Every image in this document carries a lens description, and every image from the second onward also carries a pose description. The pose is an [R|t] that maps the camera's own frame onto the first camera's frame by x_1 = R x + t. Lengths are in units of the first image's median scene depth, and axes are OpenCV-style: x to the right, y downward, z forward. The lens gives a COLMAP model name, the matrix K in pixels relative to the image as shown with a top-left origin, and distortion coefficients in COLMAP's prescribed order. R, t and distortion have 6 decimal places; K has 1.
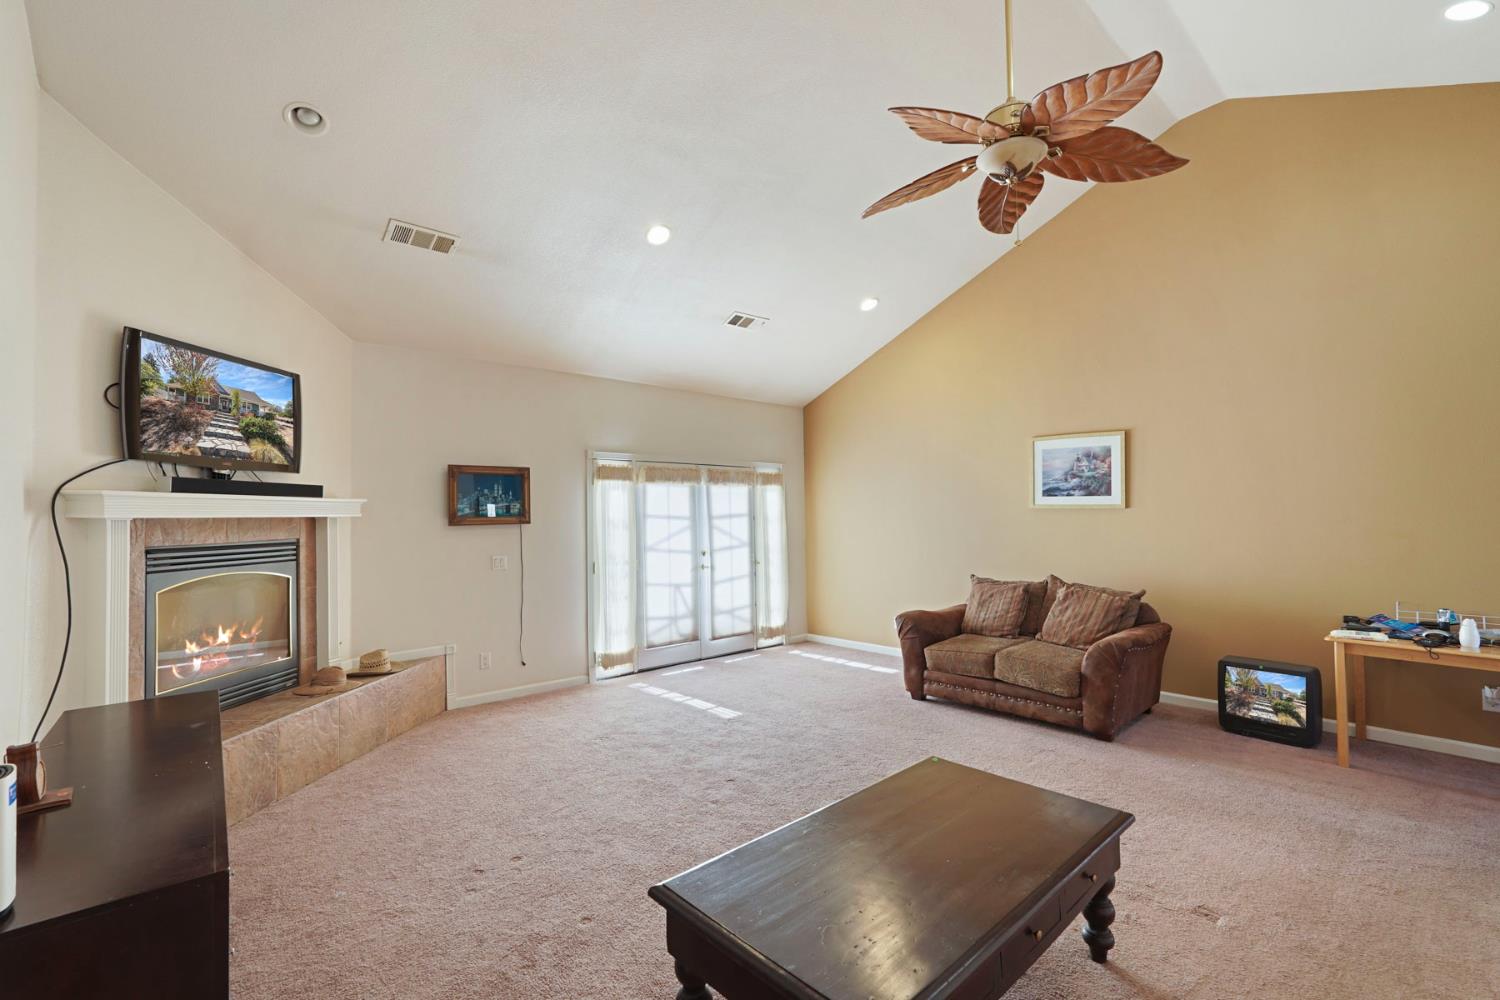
lens RADIAL K [[679.0, 0, 754.0], [0, 679.0, 512.3], [0, 0, 1]] dist [0.001542, 0.000756]
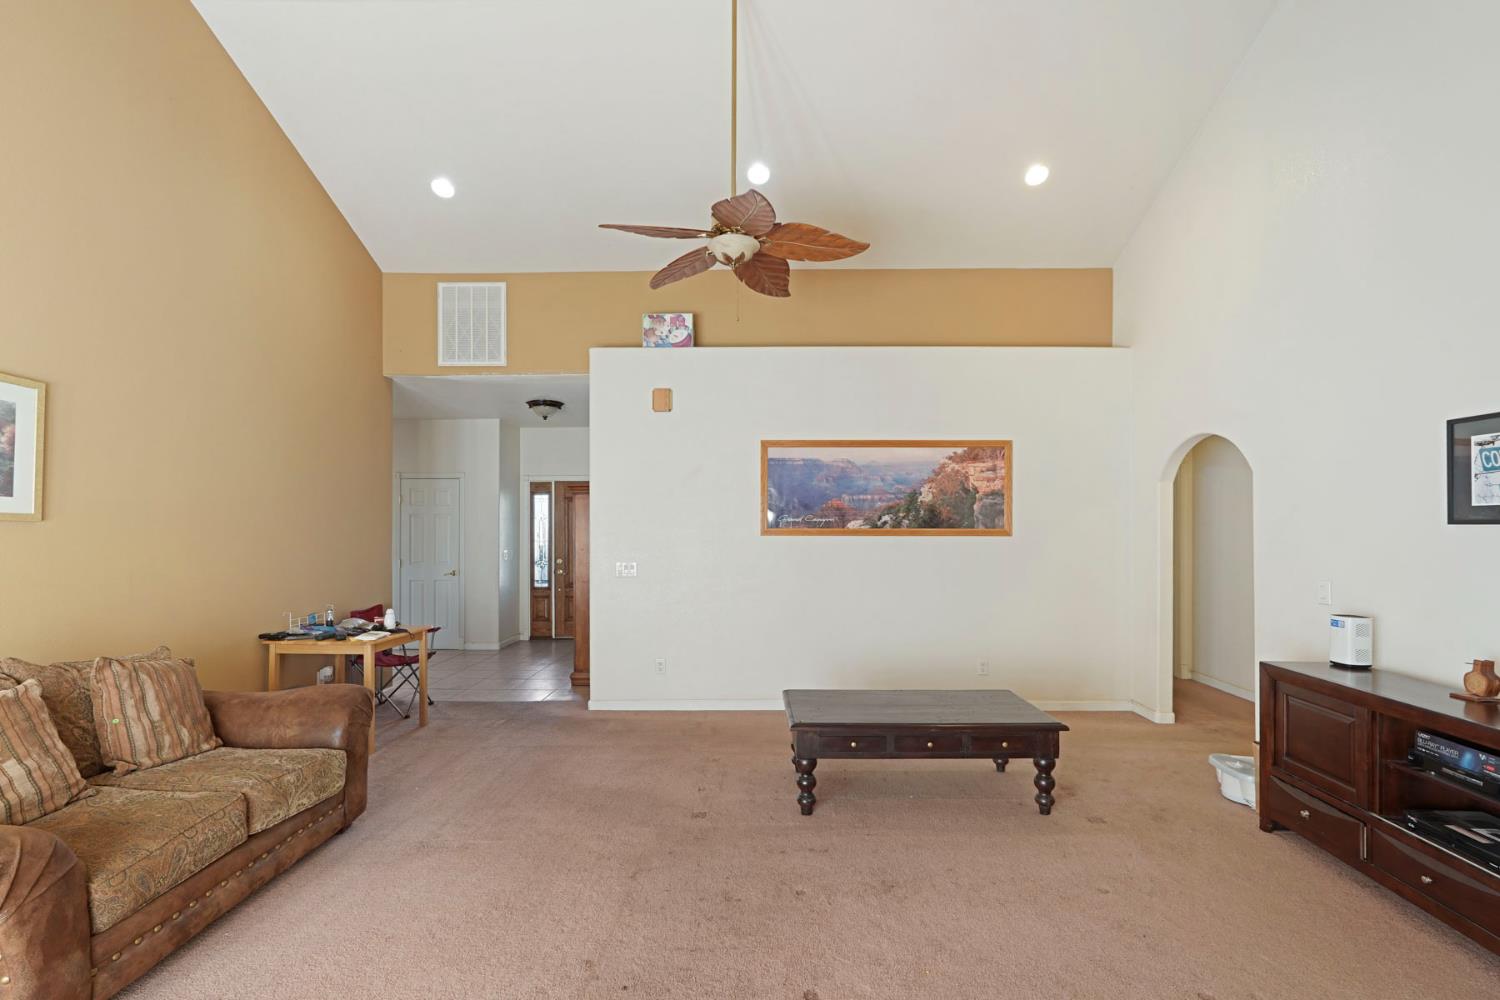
lens RADIAL K [[680.7, 0, 750.4], [0, 680.7, 528.3], [0, 0, 1]] dist [-0.000849, 0.000608]
pose [[-0.720187, 0.013142, 0.693656, -0.290699], [0.004501, 0.999888, -0.014270, 0.012077], [-0.693765, -0.007155, -0.720165, 1.070599]]
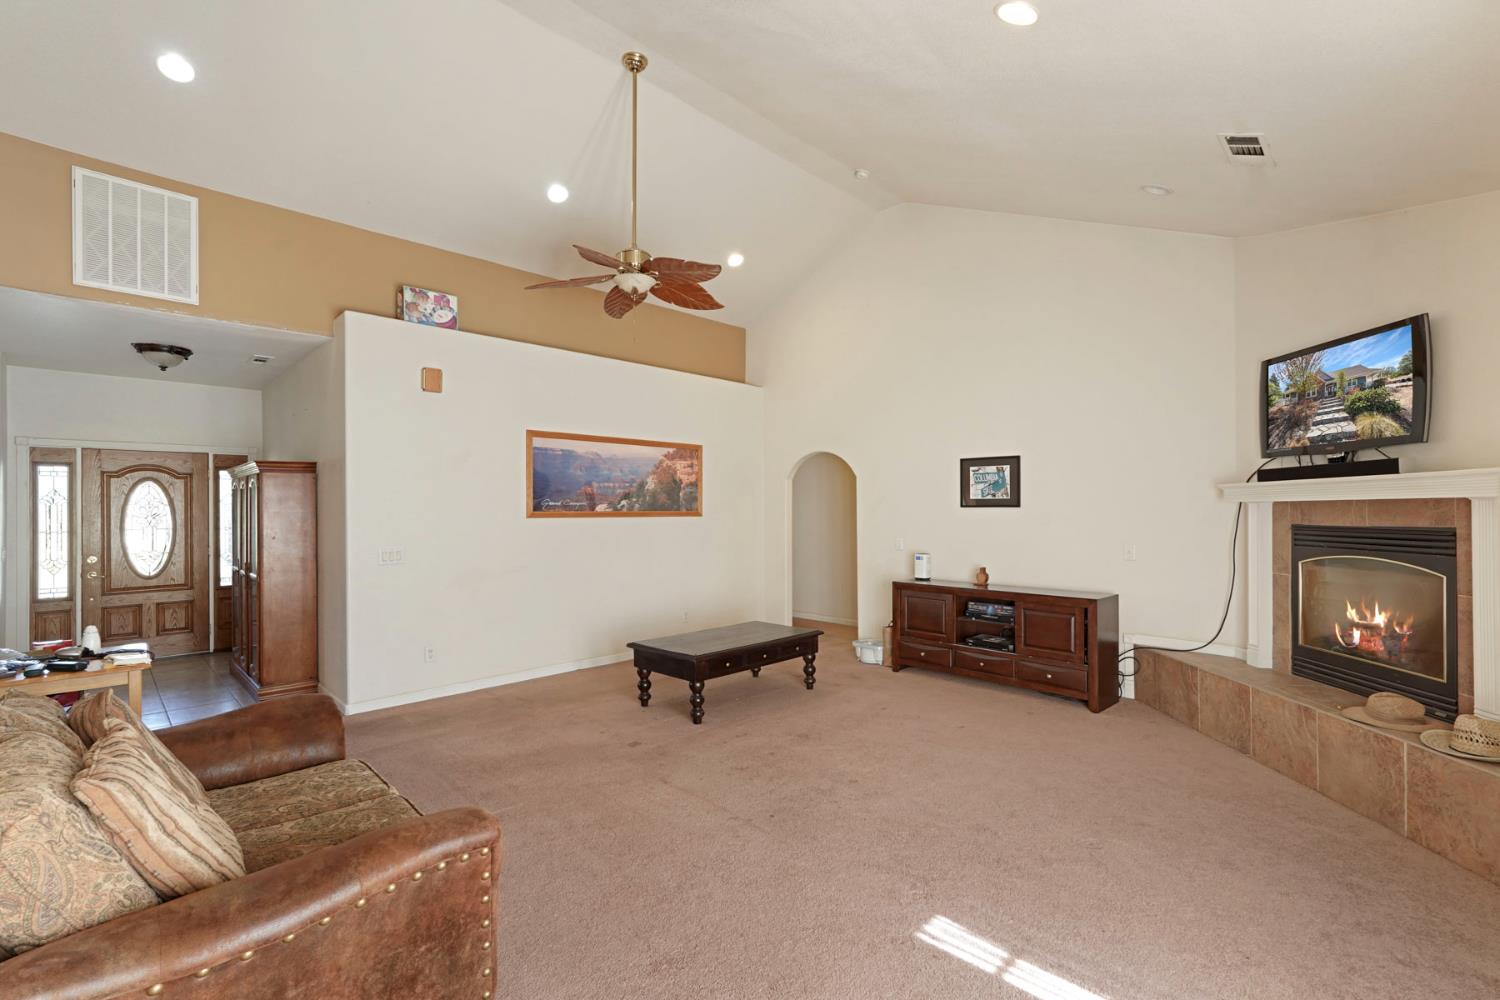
lens RADIAL K [[679.0, 0, 754.0], [0, 679.0, 512.3], [0, 0, 1]] dist [0.001542, 0.000756]
pose [[-0.998890, 0.018439, -0.043344, 0.102743], [0.018638, 0.999818, -0.004191, 0.010437], [0.043258, -0.004994, -0.999051, 1.452810]]
